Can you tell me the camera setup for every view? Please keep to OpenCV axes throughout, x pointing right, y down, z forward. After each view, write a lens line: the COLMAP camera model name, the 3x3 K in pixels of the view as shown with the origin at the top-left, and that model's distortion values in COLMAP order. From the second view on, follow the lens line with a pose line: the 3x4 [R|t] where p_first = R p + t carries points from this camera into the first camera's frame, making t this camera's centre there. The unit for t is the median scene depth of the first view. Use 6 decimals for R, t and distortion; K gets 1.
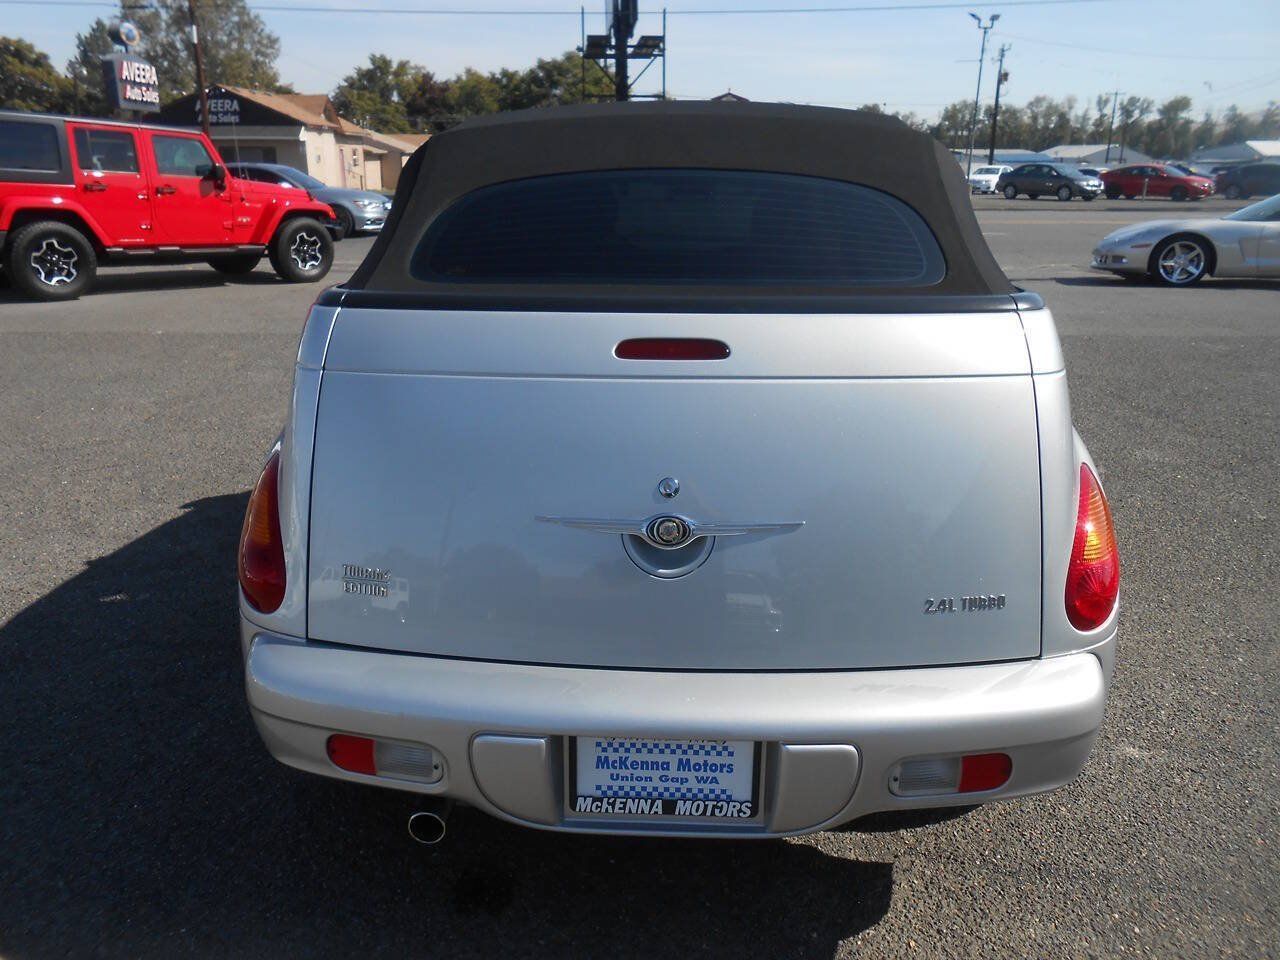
lens RADIAL K [[974.5, 0, 640.0], [0, 974.5, 480.0], [0, 0, 1]] dist [0.004479, 0.004458]
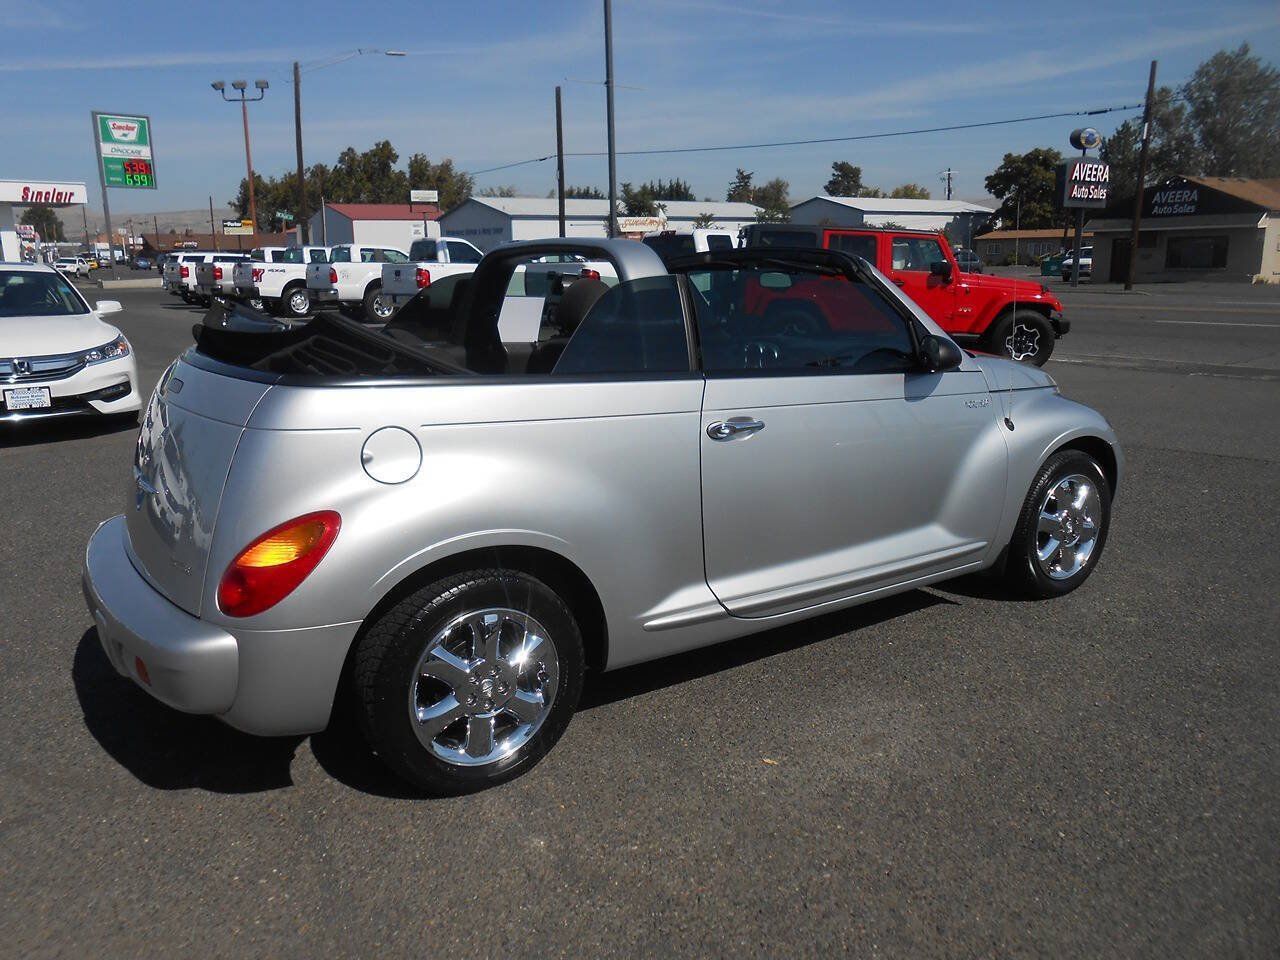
lens RADIAL K [[996.1, 0, 636.7], [0, 996.1, 482.3], [0, 0, 1]] dist [-0.003995, 0.006455]
pose [[0.552099, 0.167070, -0.816868, 0.126201], [-0.237419, 0.970662, 0.038059, -0.014159], [0.799261, 0.172927, 0.575567, 0.040015]]
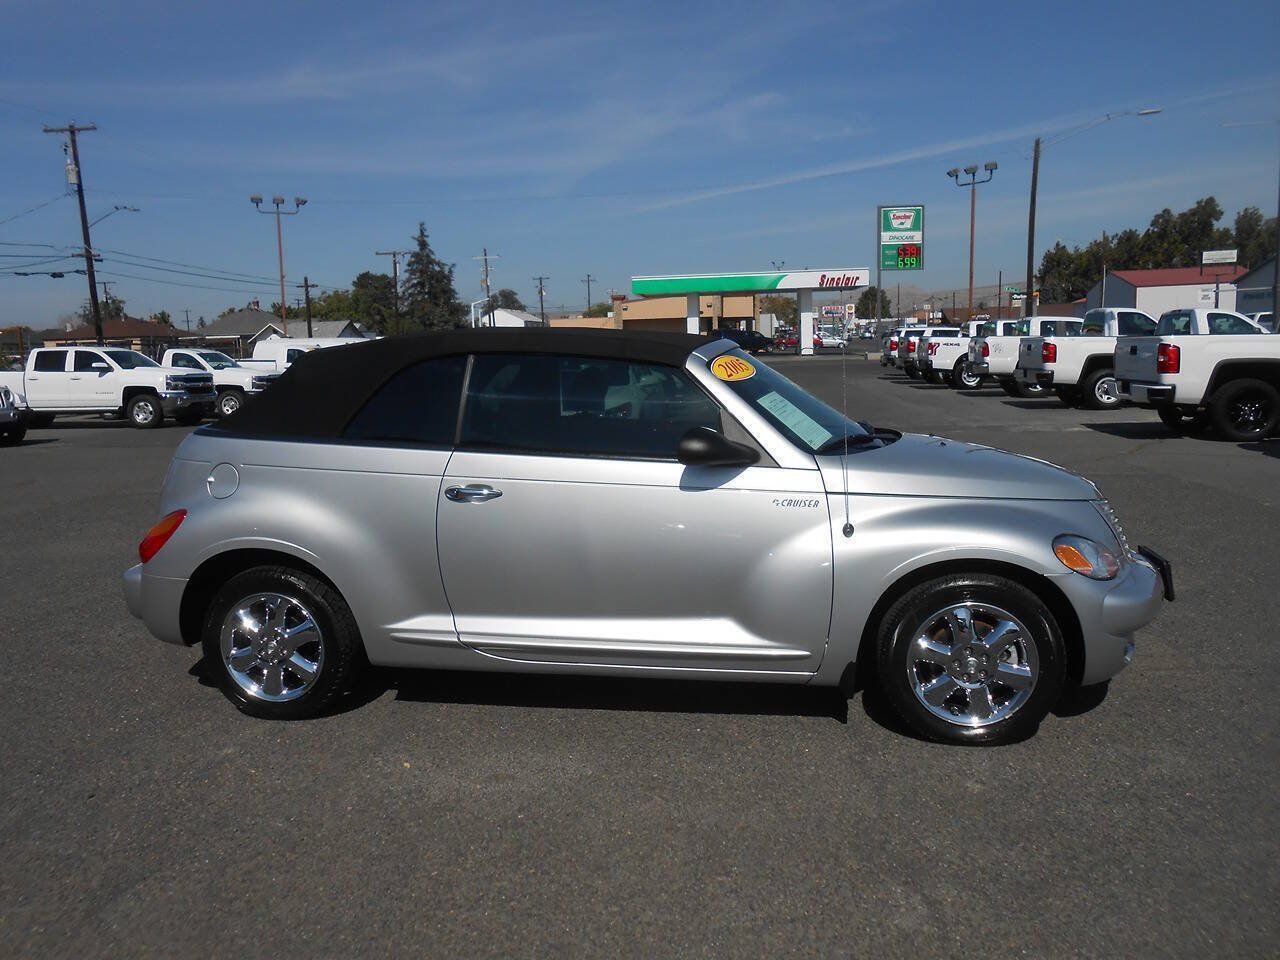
lens RADIAL K [[1011.1, 0, 640.0], [0, 1011.1, 480.0], [0, 0, 1]] dist [0.002041, 0.007687]
pose [[-0.210635, 0.125848, -0.969430, 0.170572], [-0.271453, 0.945149, 0.181676, -0.052144], [0.939120, 0.301423, -0.164920, 0.157359]]
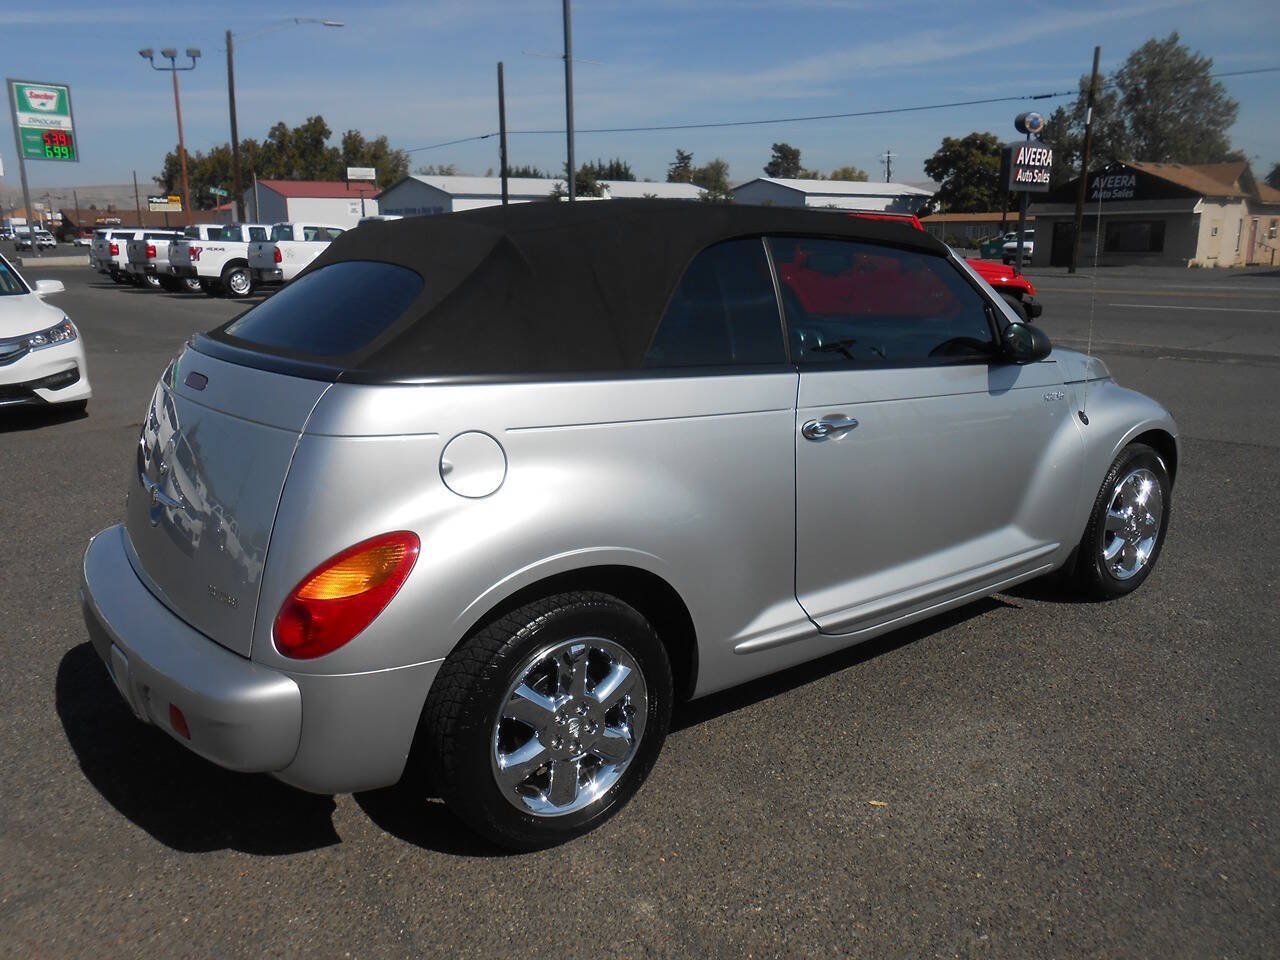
lens RADIAL K [[990.3, 0, 636.8], [0, 990.3, 482.6], [0, 0, 1]] dist [-0.004005, 0.009814]
pose [[0.605789, 0.178070, -0.775442, 0.106261], [-0.231787, 0.971855, 0.042098, -0.012636], [0.761114, 0.154235, 0.630014, 0.034815]]
